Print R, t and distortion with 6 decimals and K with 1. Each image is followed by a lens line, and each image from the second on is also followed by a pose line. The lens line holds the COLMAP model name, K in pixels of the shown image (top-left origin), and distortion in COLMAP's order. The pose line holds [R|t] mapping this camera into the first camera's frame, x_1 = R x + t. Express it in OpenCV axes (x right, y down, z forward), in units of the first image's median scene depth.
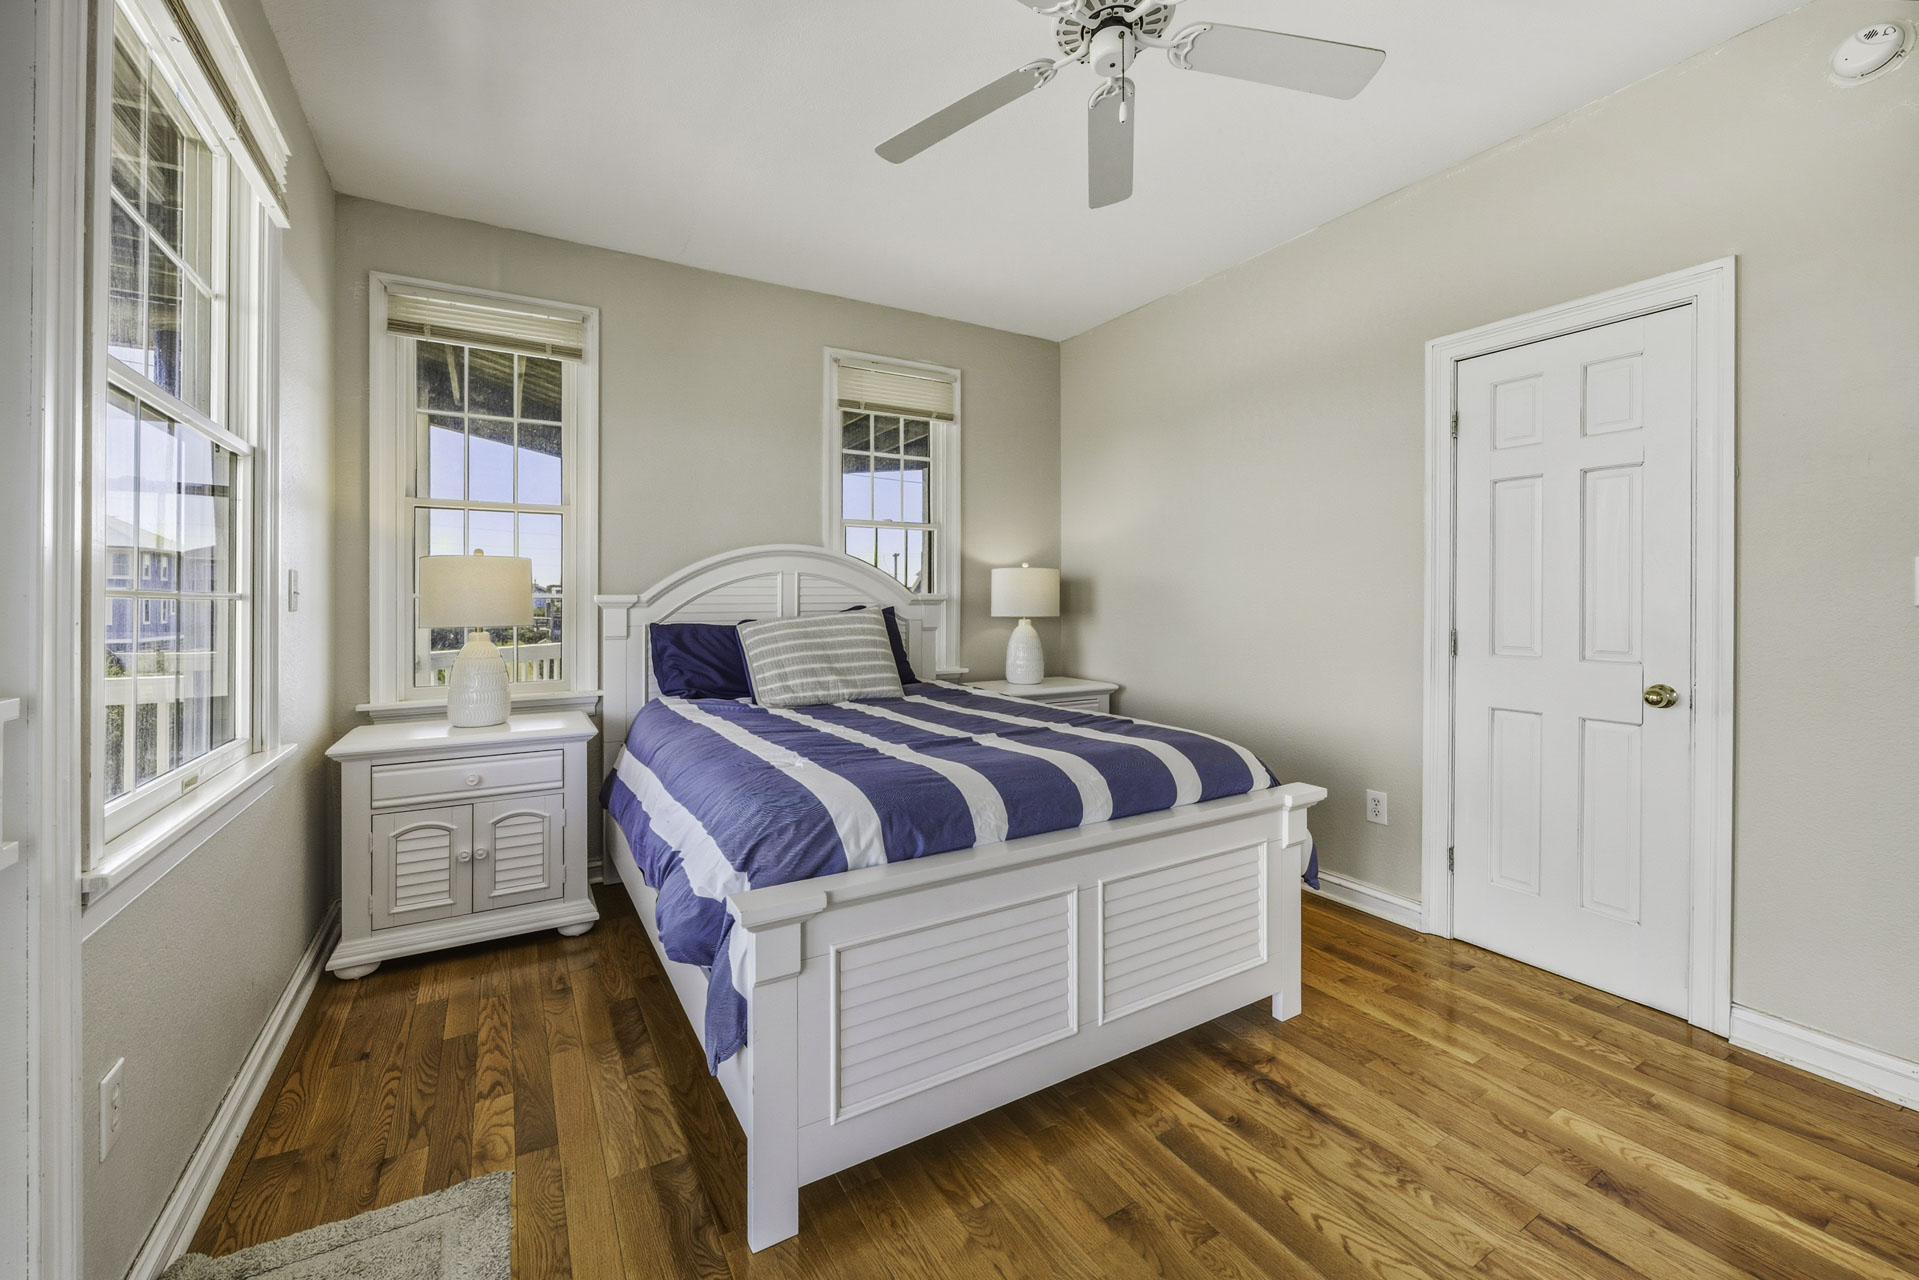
lens RADIAL K [[756.9, 0, 953.7], [0, 756.9, 589.2], [0, 0, 1]] dist [0.014196, 0.000032]
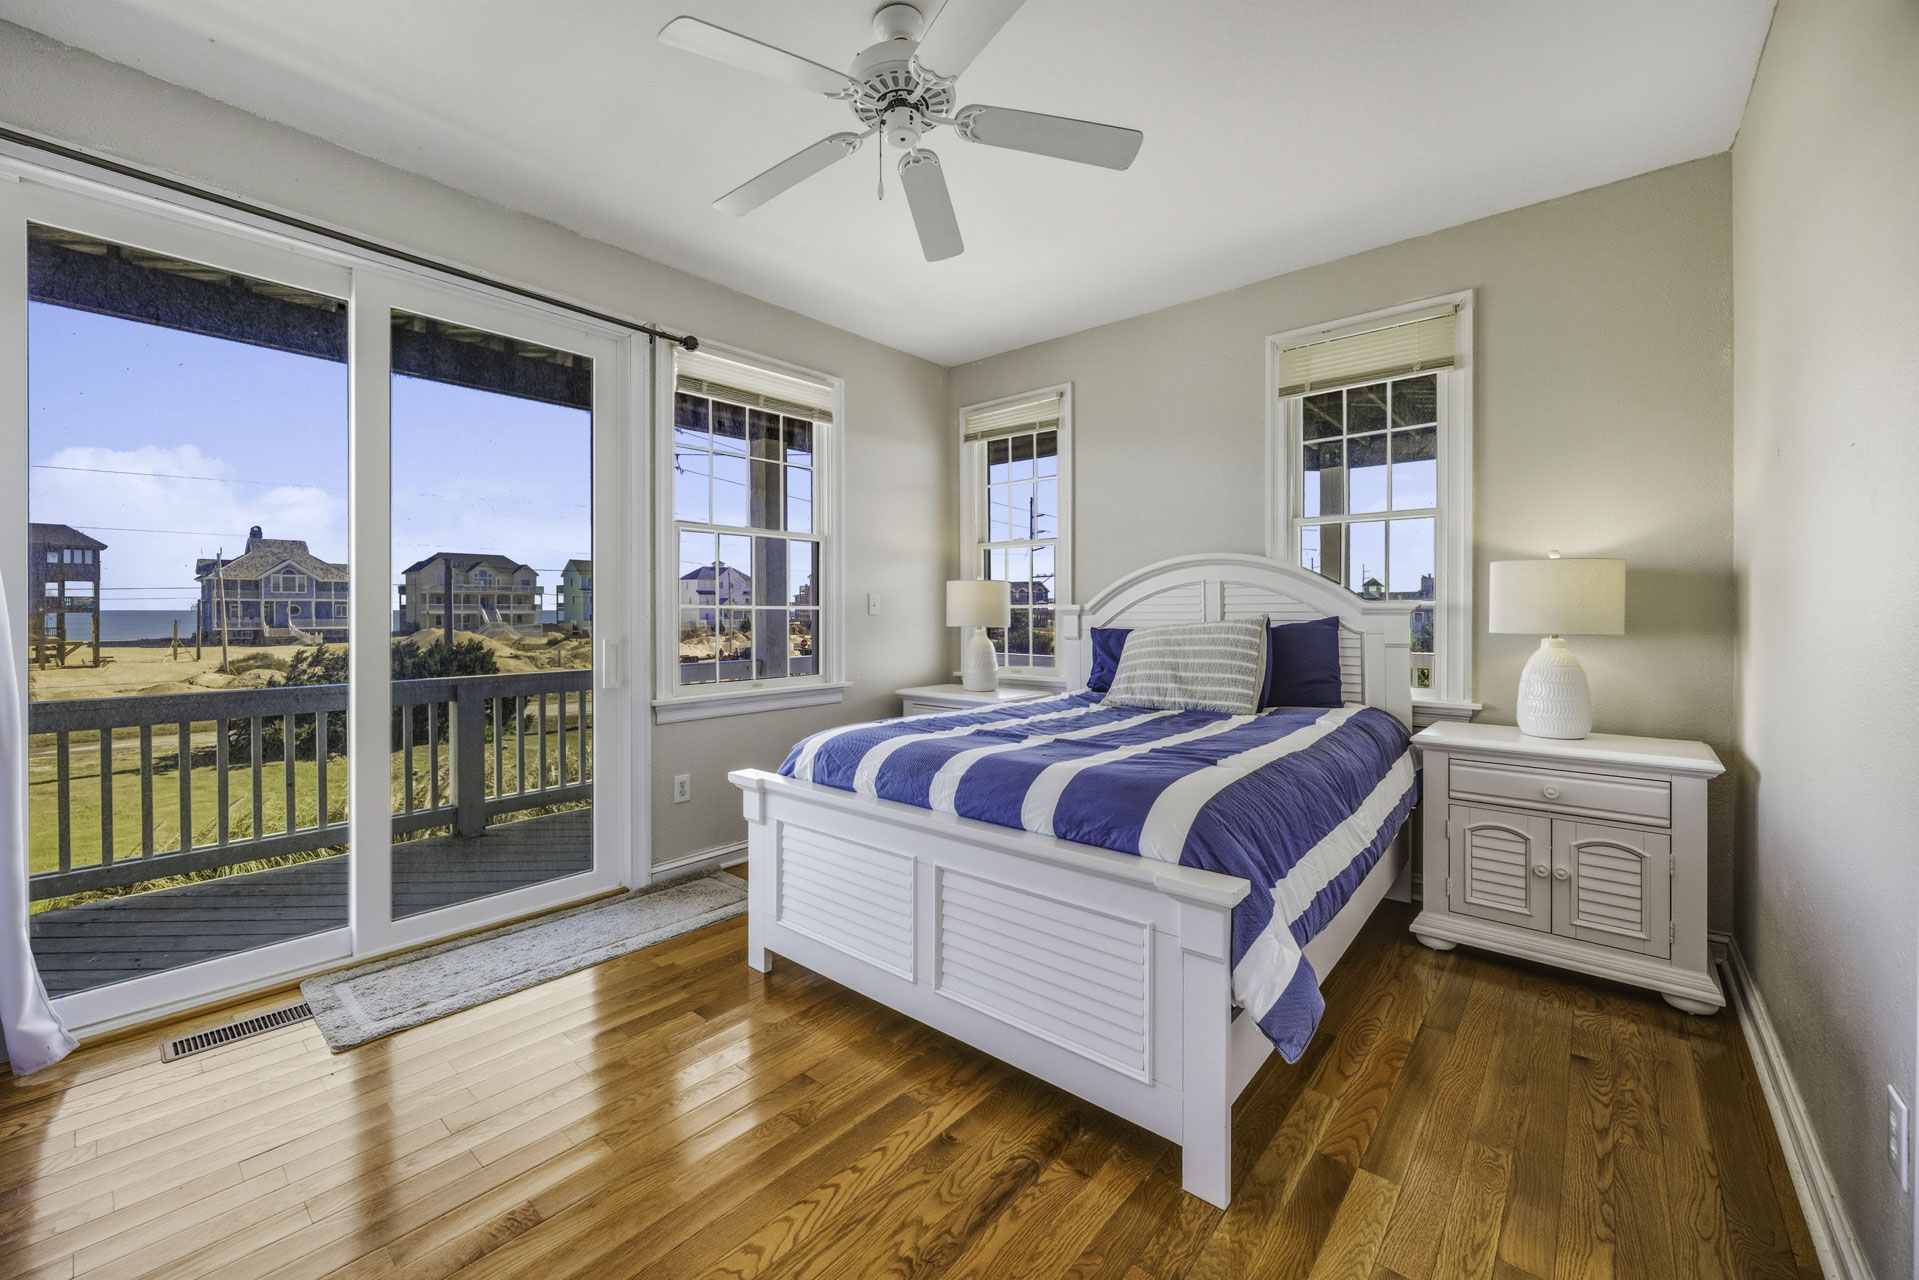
lens RADIAL K [[771.8, 0, 957.9], [0, 771.8, 615.8], [0, 0, 1]] dist [-0.000227, -0.000045]
pose [[0.330025, 0.015998, -0.943837, 0.575034], [0.017488, 0.999581, 0.023058, -0.004835], [0.943810, -0.024115, 0.329607, 0.305089]]
